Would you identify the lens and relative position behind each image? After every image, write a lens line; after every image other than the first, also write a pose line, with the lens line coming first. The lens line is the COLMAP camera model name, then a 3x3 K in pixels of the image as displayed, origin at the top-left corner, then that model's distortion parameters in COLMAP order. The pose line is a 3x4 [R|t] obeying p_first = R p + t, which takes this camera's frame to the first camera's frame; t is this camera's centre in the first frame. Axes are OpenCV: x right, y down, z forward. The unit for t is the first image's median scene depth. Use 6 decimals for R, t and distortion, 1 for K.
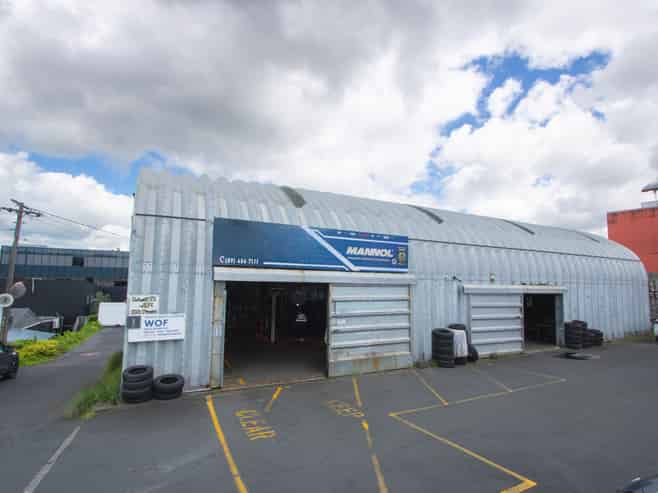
lens RADIAL K [[341.5, 0, 331.4], [0, 341.5, 250.7], [0, 0, 1]] dist [-0.017403, 0.000648]
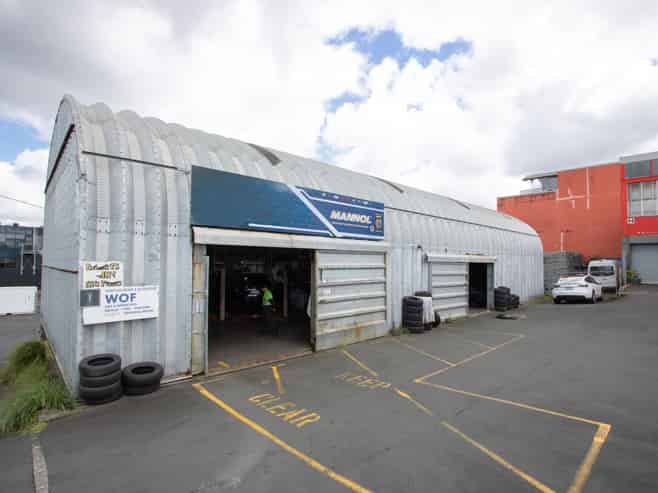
lens RADIAL K [[341.5, 0, 331.4], [0, 341.5, 250.7], [0, 0, 1]] dist [-0.017403, 0.000648]
pose [[0.960746, -0.002130, 0.277423, -0.213033], [-0.014619, 0.998193, 0.058291, 0.043620], [-0.277046, -0.060058, 0.958978, 0.115155]]
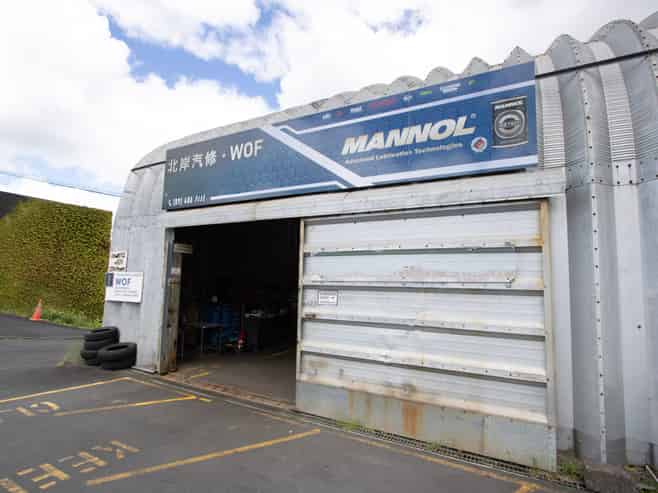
lens RADIAL K [[341.5, 0, 331.4], [0, 341.5, 250.7], [0, 0, 1]] dist [-0.017403, 0.000648]
pose [[0.568471, -0.080917, -0.818714, 0.414655], [0.061066, 0.996556, -0.056093, 0.167824], [0.820434, -0.018109, 0.571455, 0.733726]]
